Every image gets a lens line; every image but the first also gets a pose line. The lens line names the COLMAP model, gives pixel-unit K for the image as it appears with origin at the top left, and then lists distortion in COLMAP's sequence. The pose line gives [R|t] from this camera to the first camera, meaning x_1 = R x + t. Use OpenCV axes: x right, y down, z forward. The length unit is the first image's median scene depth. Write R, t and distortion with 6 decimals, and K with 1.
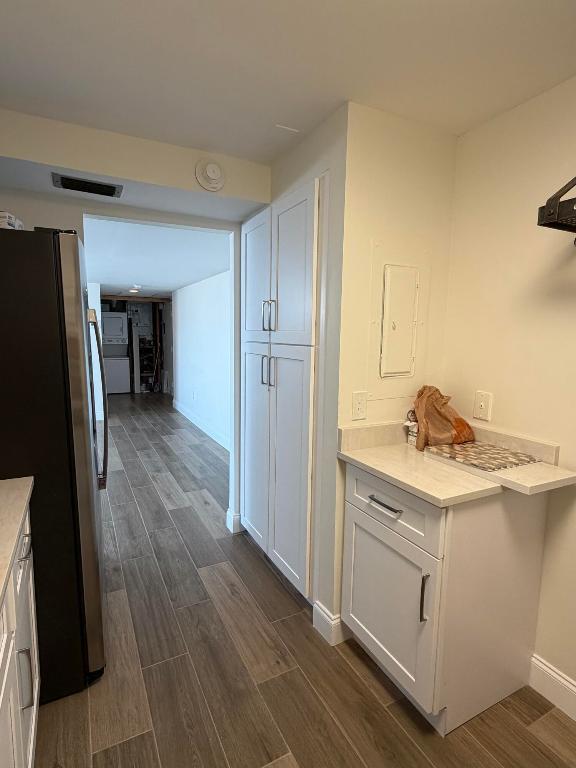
lens RADIAL K [[405.7, 0, 288.0], [0, 405.7, 384.0], [0, 0, 1]] dist [0.000851, -0.000060]
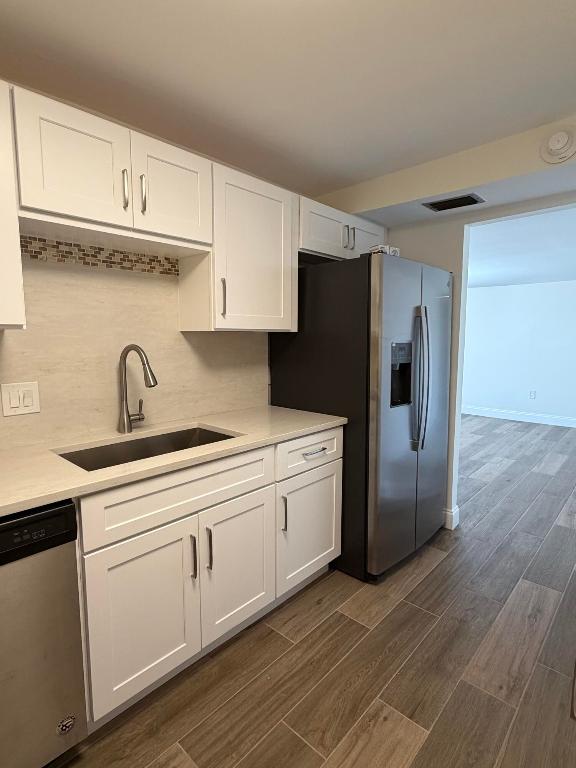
lens RADIAL K [[405.7, 0, 288.0], [0, 405.7, 384.0], [0, 0, 1]] dist [0.000851, -0.000060]
pose [[0.340420, 0.099031, -0.935044, 0.594732], [-0.109829, 0.991819, 0.065058, 0.018629], [0.933837, 0.080548, 0.348511, 0.202624]]
